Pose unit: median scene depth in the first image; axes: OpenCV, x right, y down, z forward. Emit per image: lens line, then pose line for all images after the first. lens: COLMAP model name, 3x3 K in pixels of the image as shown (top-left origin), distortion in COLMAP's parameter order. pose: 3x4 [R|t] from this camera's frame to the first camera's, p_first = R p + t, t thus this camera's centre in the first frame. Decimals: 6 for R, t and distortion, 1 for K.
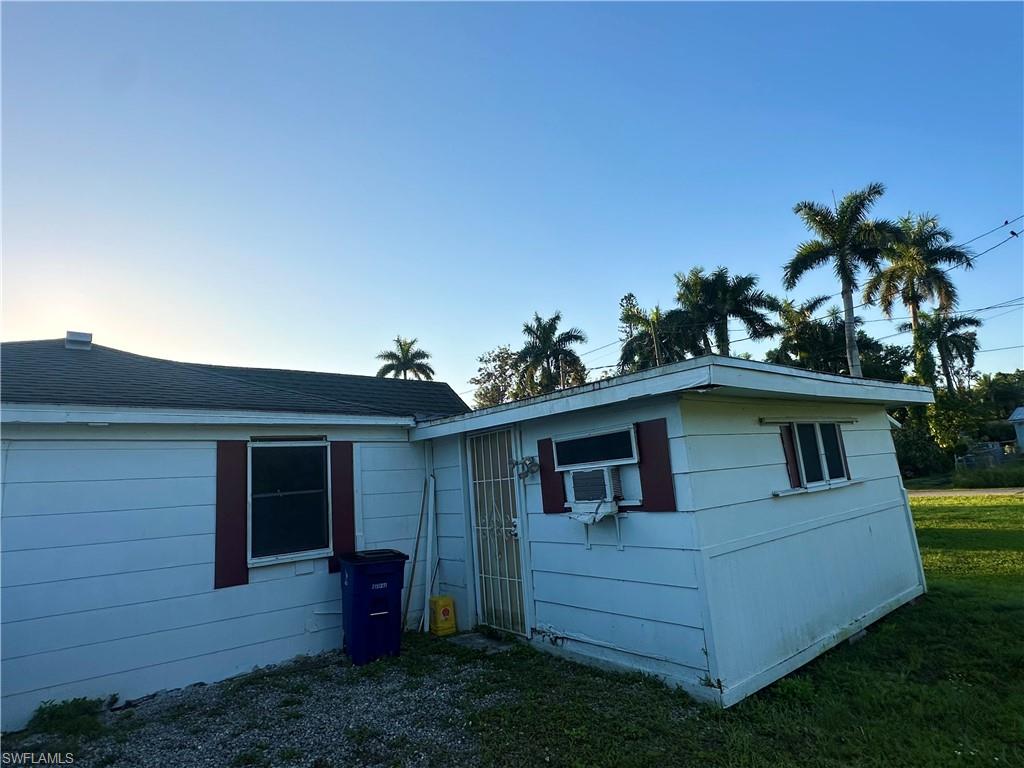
lens RADIAL K [[543.1, 0, 509.7], [0, 543.1, 382.4], [0, 0, 1]] dist [-0.018189, 0.000459]
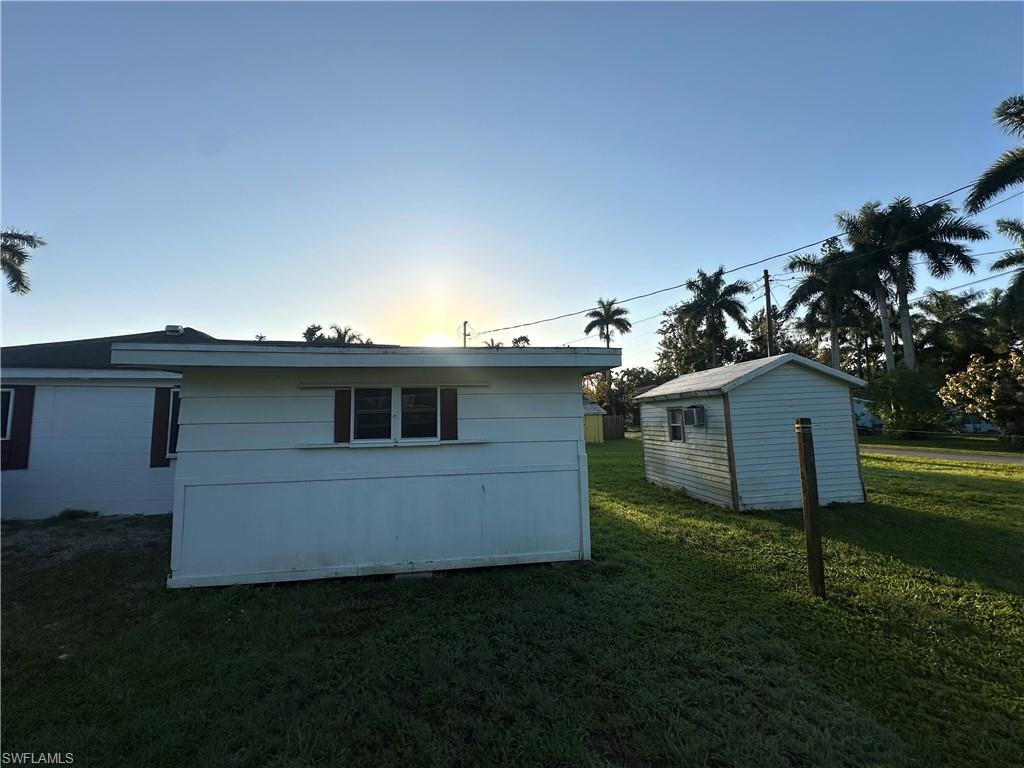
lens RADIAL K [[420.8, 0, 521.3], [0, 420.8, 383.4], [0, 0, 1]] dist [-0.001202, -0.000770]
pose [[0.878351, 0.024678, -0.477379, 0.143233], [0.032452, 0.993284, 0.111058, -0.002663], [0.476913, -0.113039, 0.871651, 0.042781]]
